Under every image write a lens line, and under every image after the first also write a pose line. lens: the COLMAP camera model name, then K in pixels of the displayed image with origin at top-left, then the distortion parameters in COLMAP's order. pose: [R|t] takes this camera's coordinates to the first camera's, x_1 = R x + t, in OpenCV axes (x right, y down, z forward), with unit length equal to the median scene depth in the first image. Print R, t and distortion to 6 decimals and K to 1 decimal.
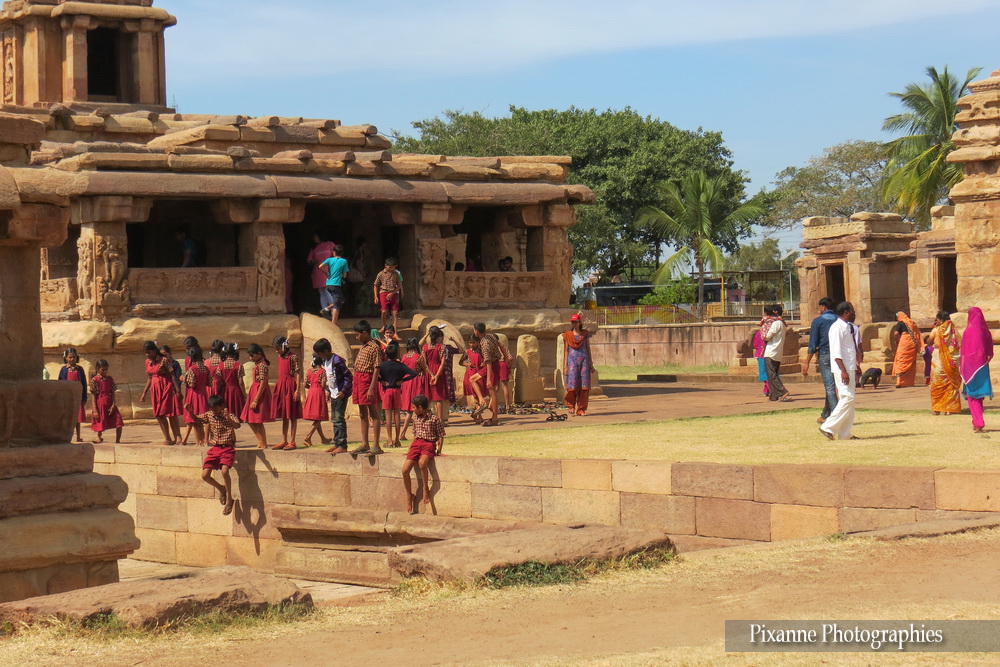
lens RADIAL K [[1884.3, 0, 500.2], [0, 1884.3, 333.3], [0, 0, 1]] dist [0.057084, 0.000000]
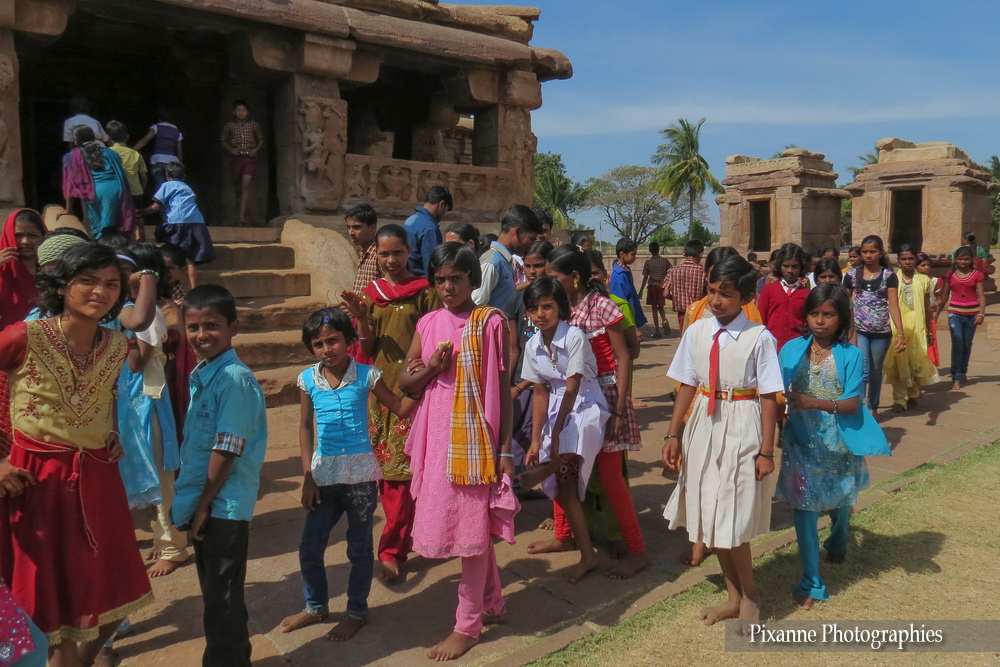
lens RADIAL K [[800.9, 0, 501.5], [0, 800.9, 331.1], [0, 0, 1]] dist [0.002304, 0.006074]
pose [[0.996845, 0.017404, 0.077439, 0.002175], [-0.024041, 0.996038, 0.085616, 0.001227], [-0.075642, -0.087208, 0.993314, 0.600386]]
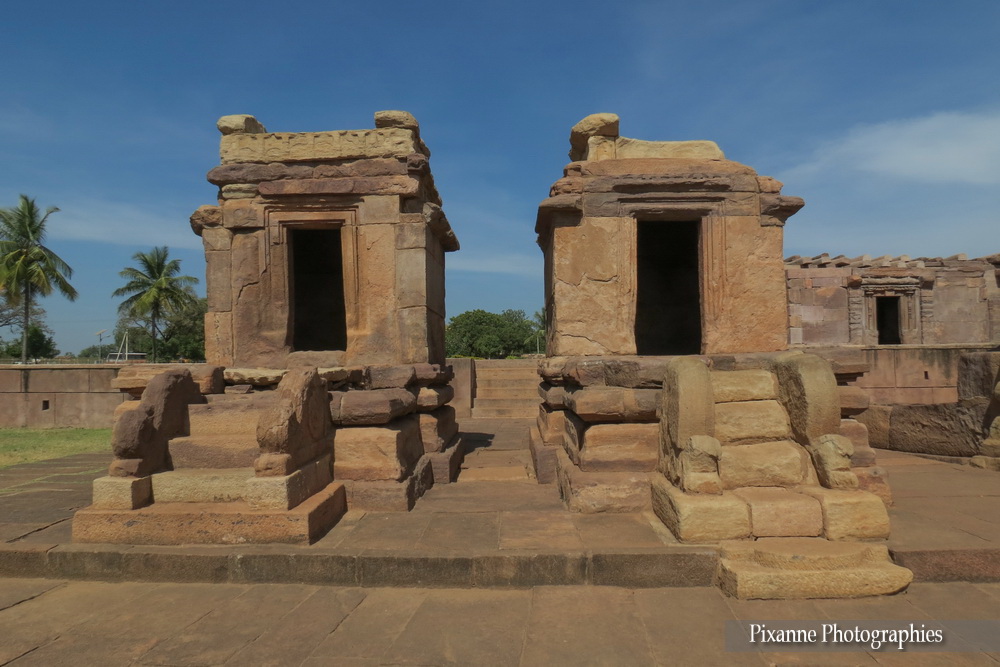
lens RADIAL K [[723.2, 0, 502.6], [0, 723.2, 336.8], [0, 0, 1]] dist [-0.008365, -0.003392]
pose [[0.618812, 0.061924, 0.783094, 0.081242], [-0.011656, 0.997502, -0.069668, -0.000116], [-0.785453, 0.033983, 0.617988, 0.919367]]
